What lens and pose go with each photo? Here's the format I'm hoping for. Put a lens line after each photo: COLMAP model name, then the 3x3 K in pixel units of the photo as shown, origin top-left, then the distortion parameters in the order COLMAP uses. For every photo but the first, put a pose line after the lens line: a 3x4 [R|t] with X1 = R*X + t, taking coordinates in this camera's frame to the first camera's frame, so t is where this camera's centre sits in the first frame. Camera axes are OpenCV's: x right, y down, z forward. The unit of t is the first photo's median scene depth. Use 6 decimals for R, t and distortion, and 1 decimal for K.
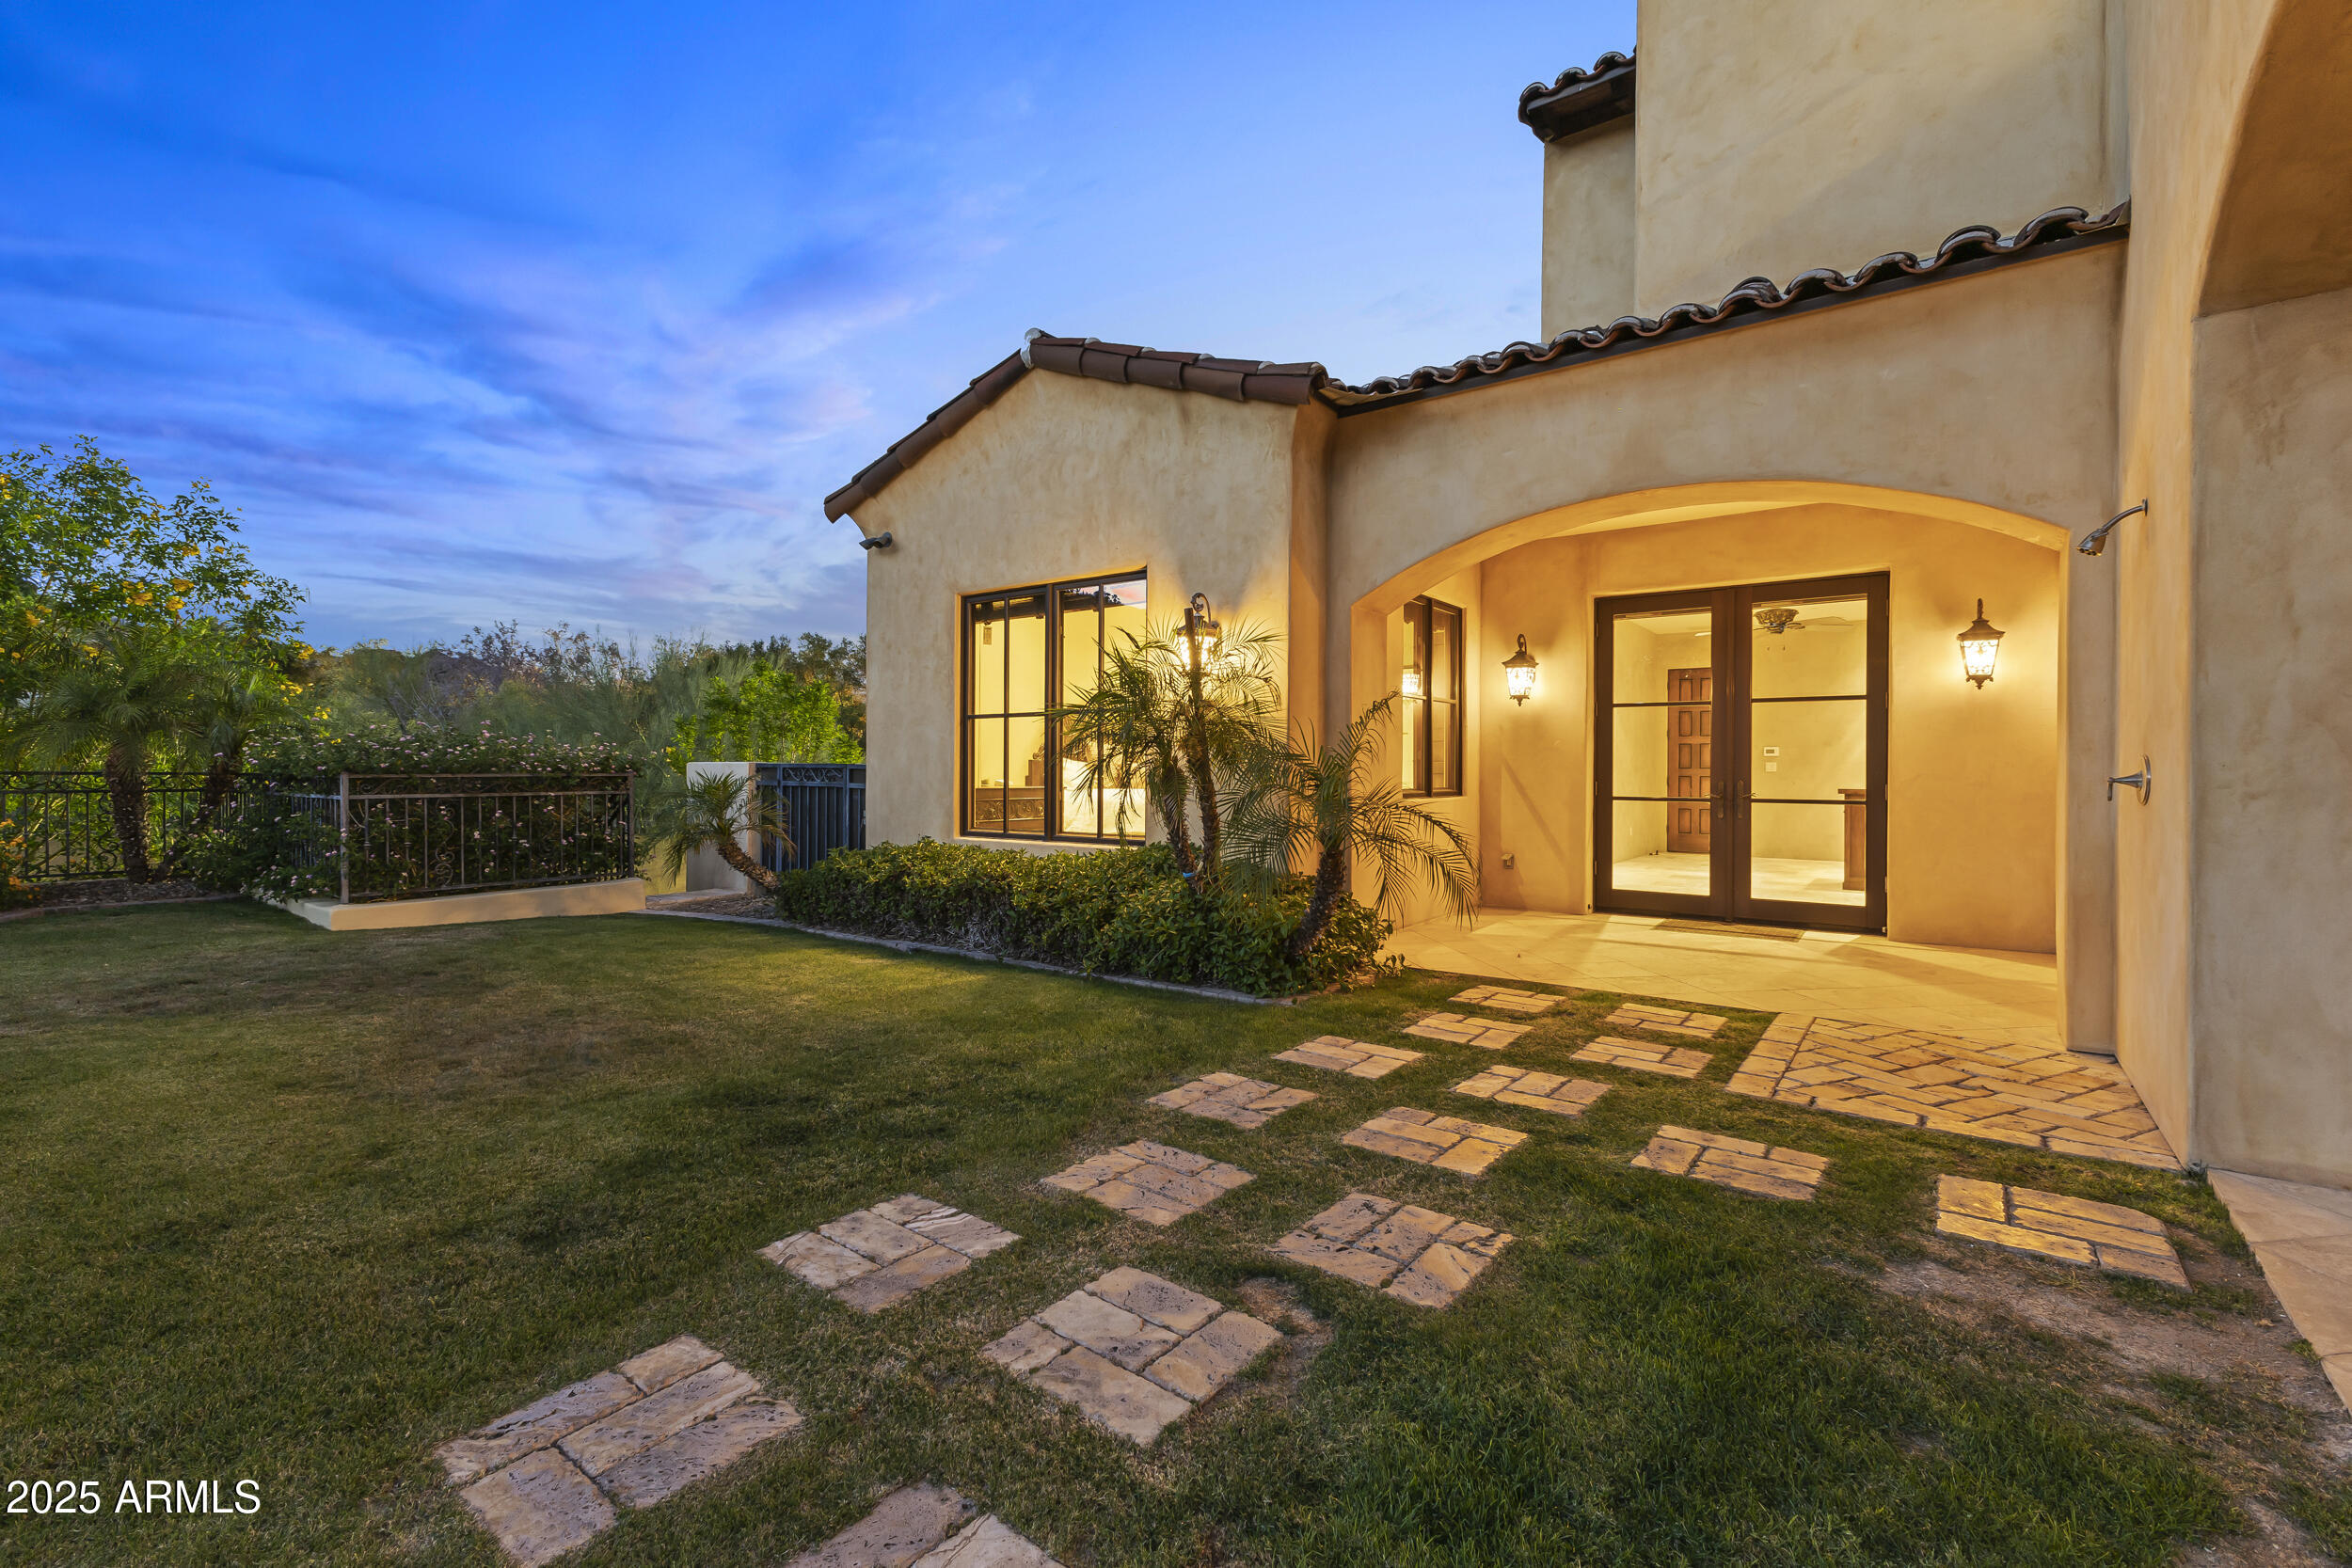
lens RADIAL K [[1017.5, 0, 1176.0], [0, 1017.5, 784.0], [0, 0, 1]] dist [-0.002472, -0.000386]
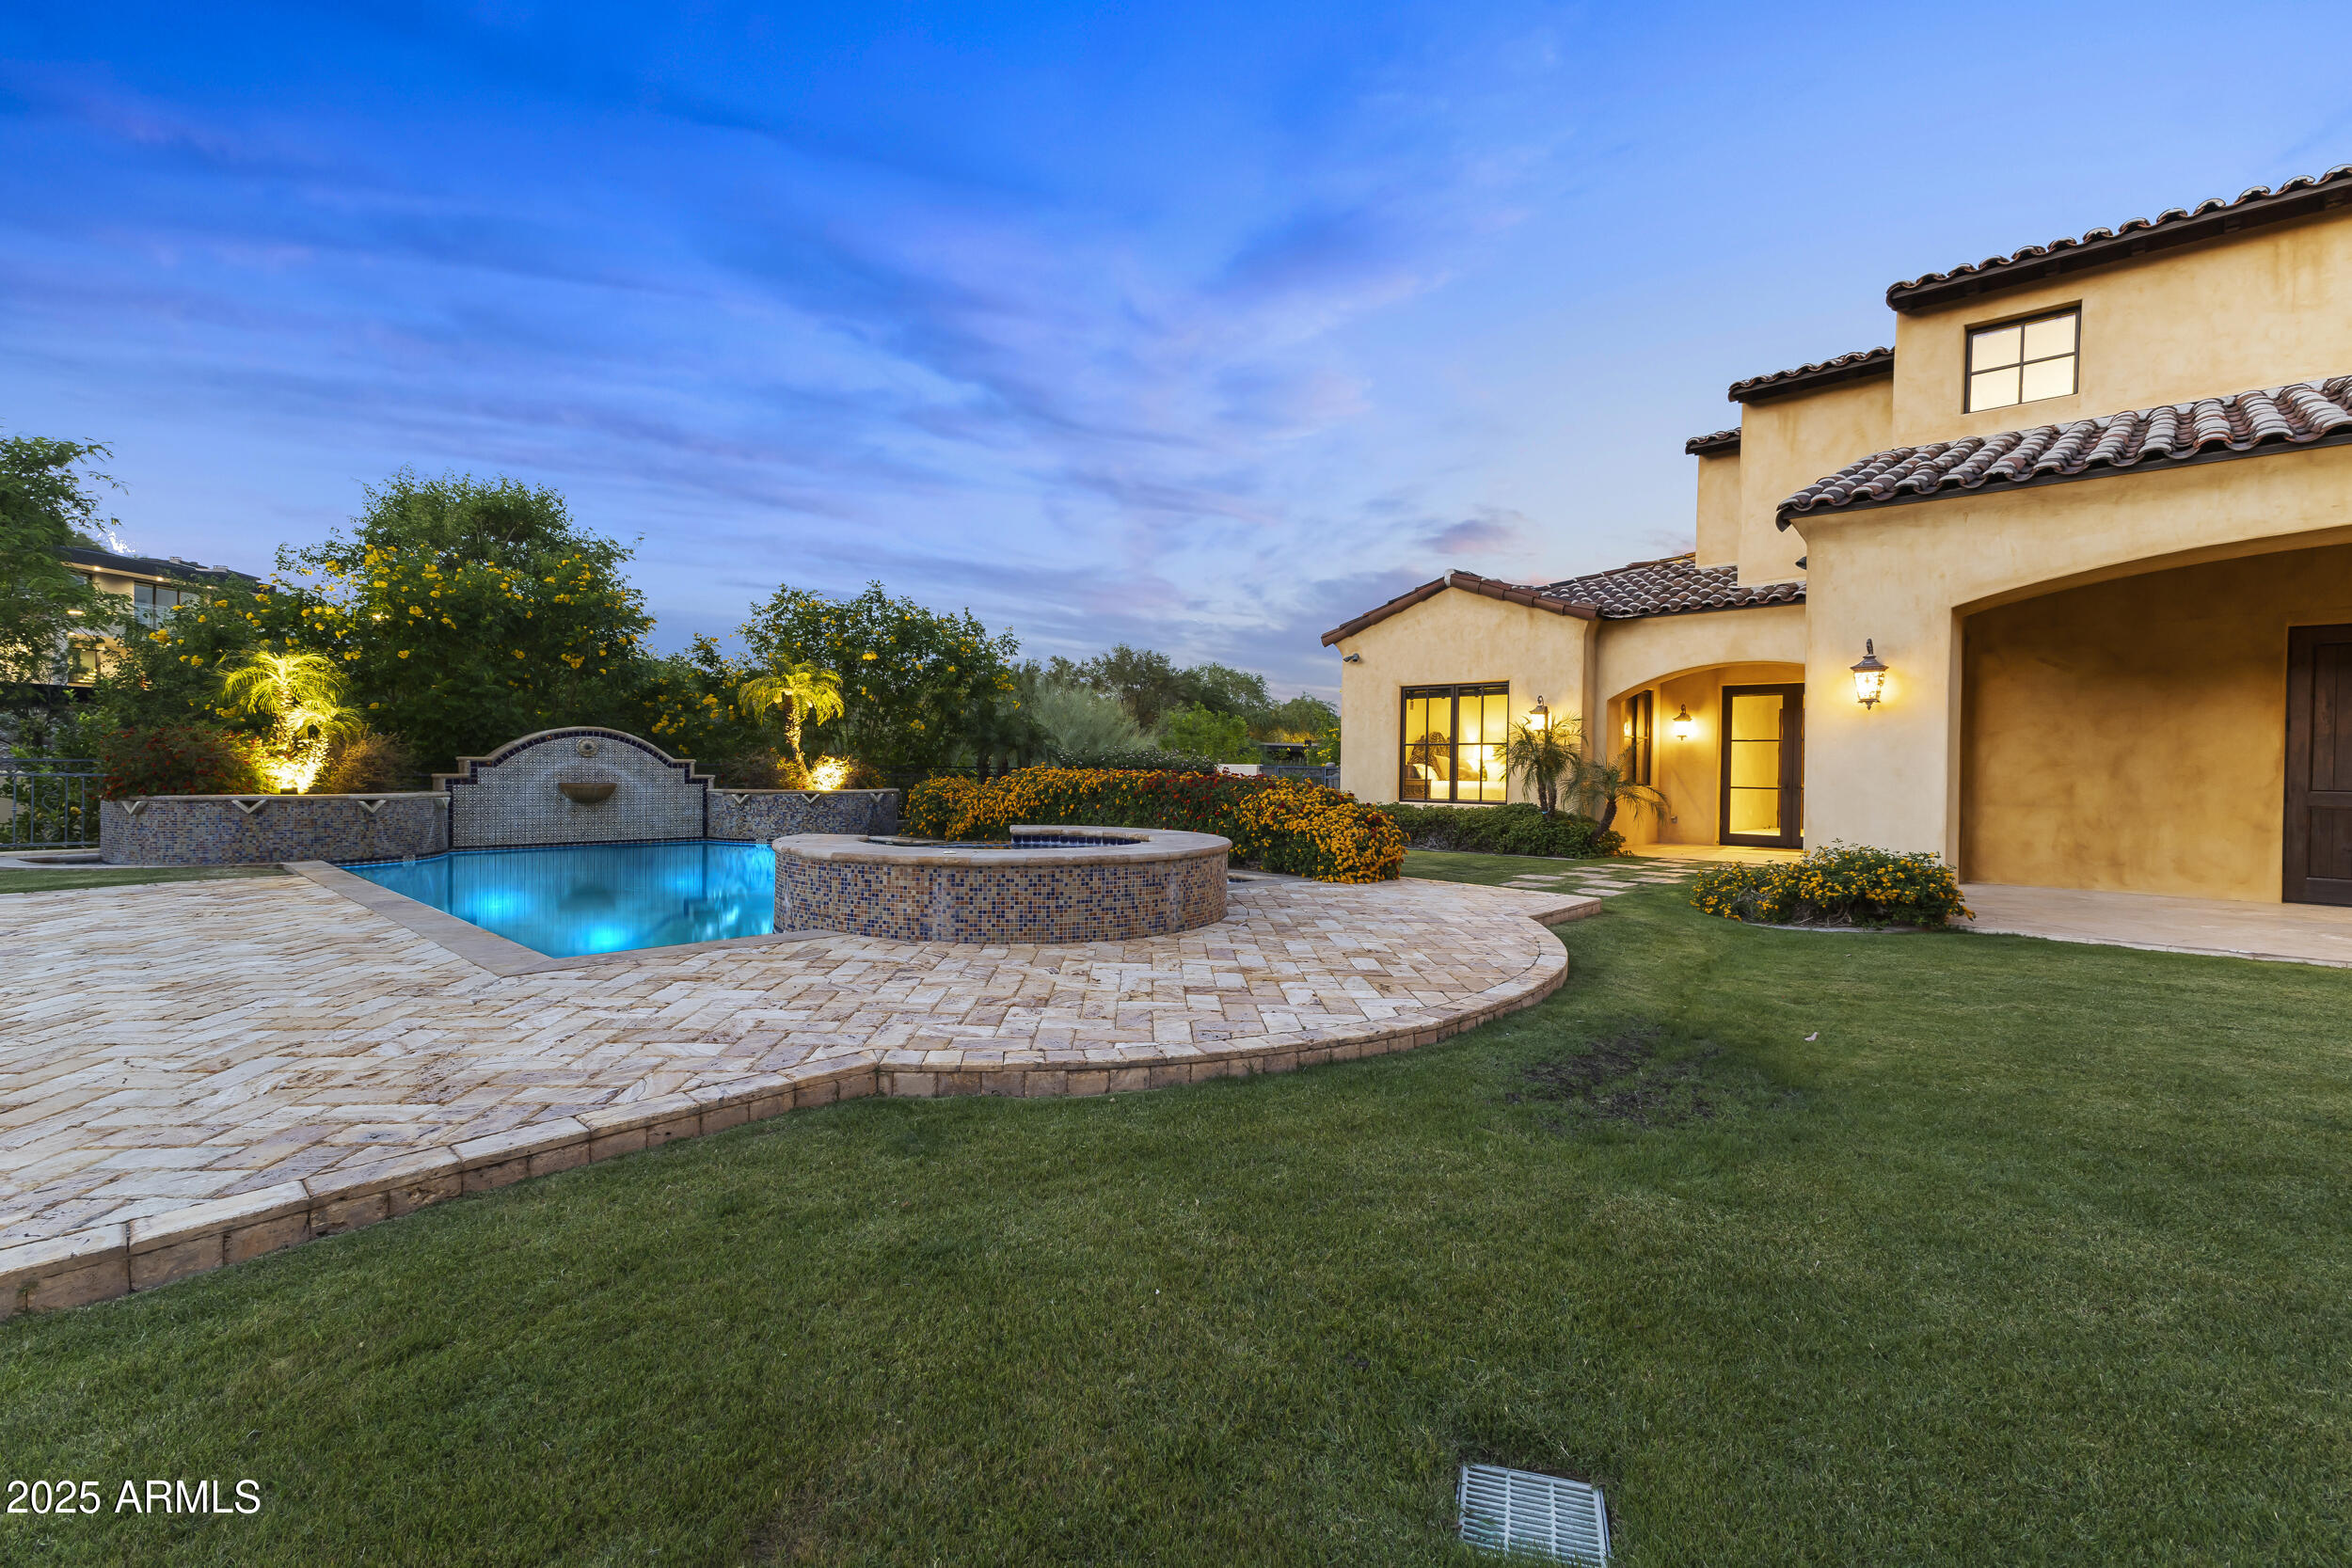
lens RADIAL K [[1017.5, 0, 1176.0], [0, 1017.5, 784.0], [0, 0, 1]] dist [-0.002472, -0.000386]
pose [[0.992548, 0.012026, -0.121257, -0.423015], [-0.012135, 0.999926, -0.000158, 0.020845], [0.121246, 0.001629, 0.992621, -1.152999]]
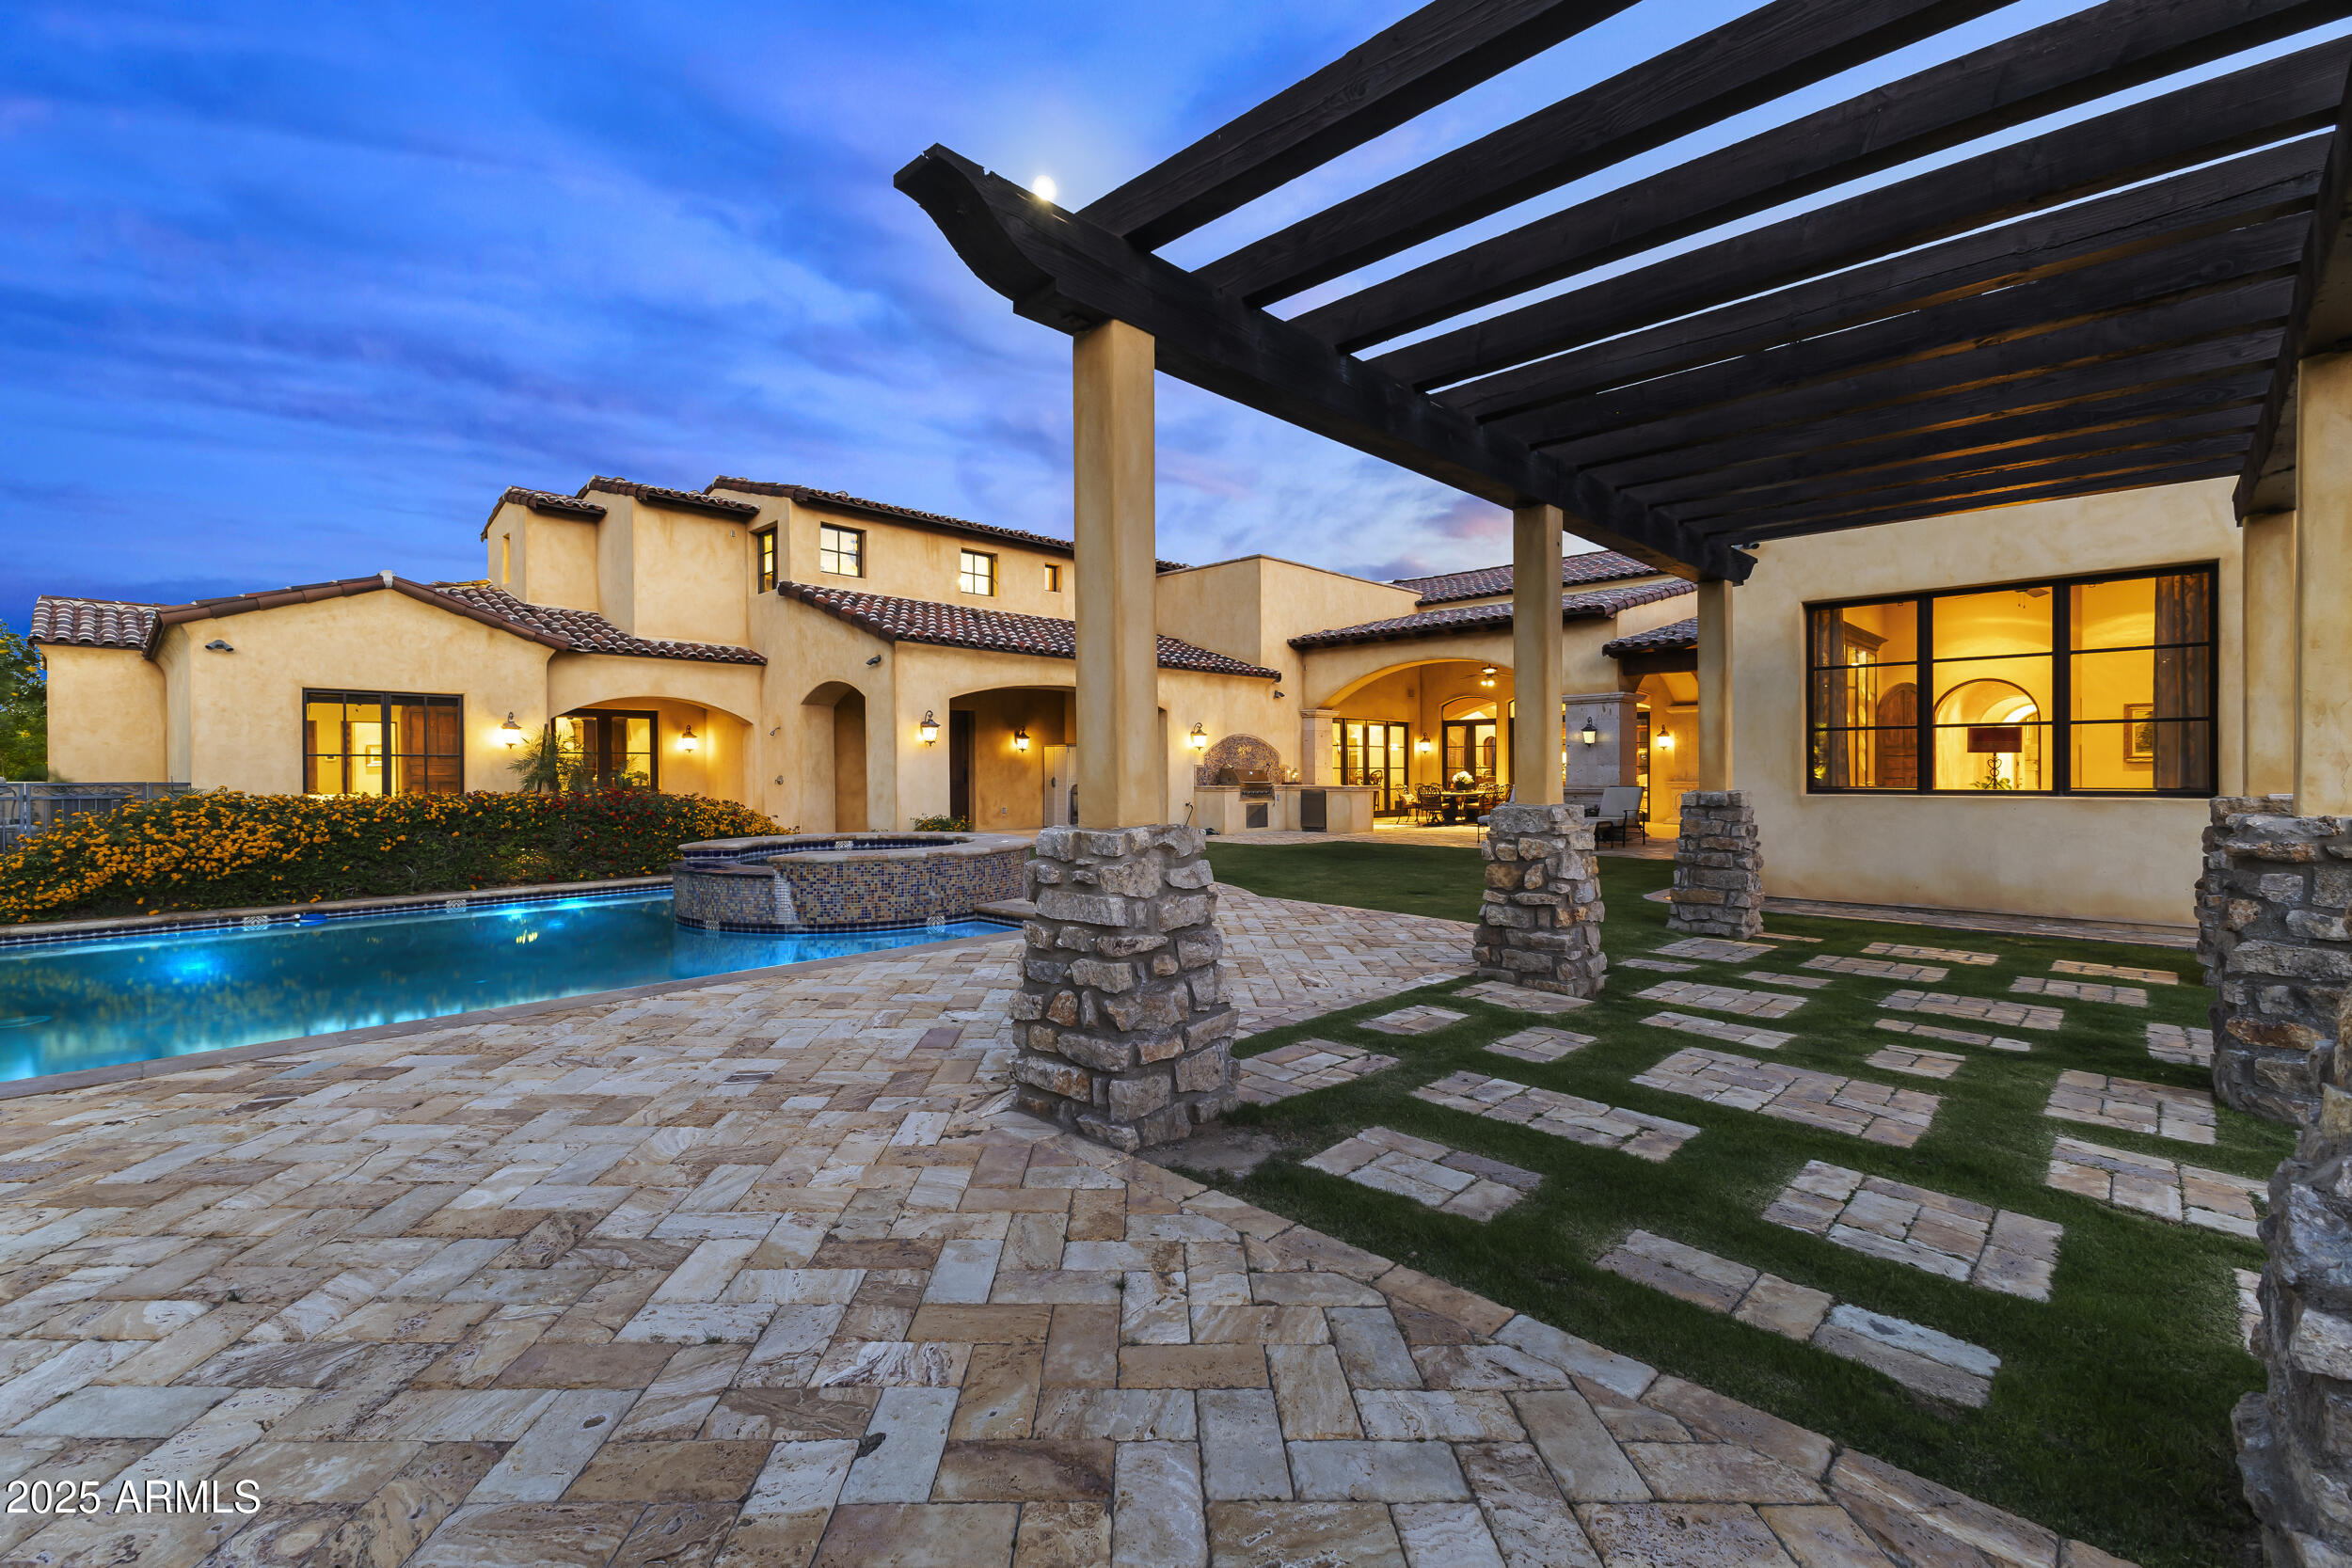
lens RADIAL K [[1017.5, 0, 1176.0], [0, 1017.5, 784.0], [0, 0, 1]] dist [-0.002472, -0.000386]
pose [[0.122594, -0.017021, 0.992311, -1.860879], [0.020951, 0.999674, 0.014558, -0.008614], [-0.992236, 0.019006, 0.122911, -0.772492]]
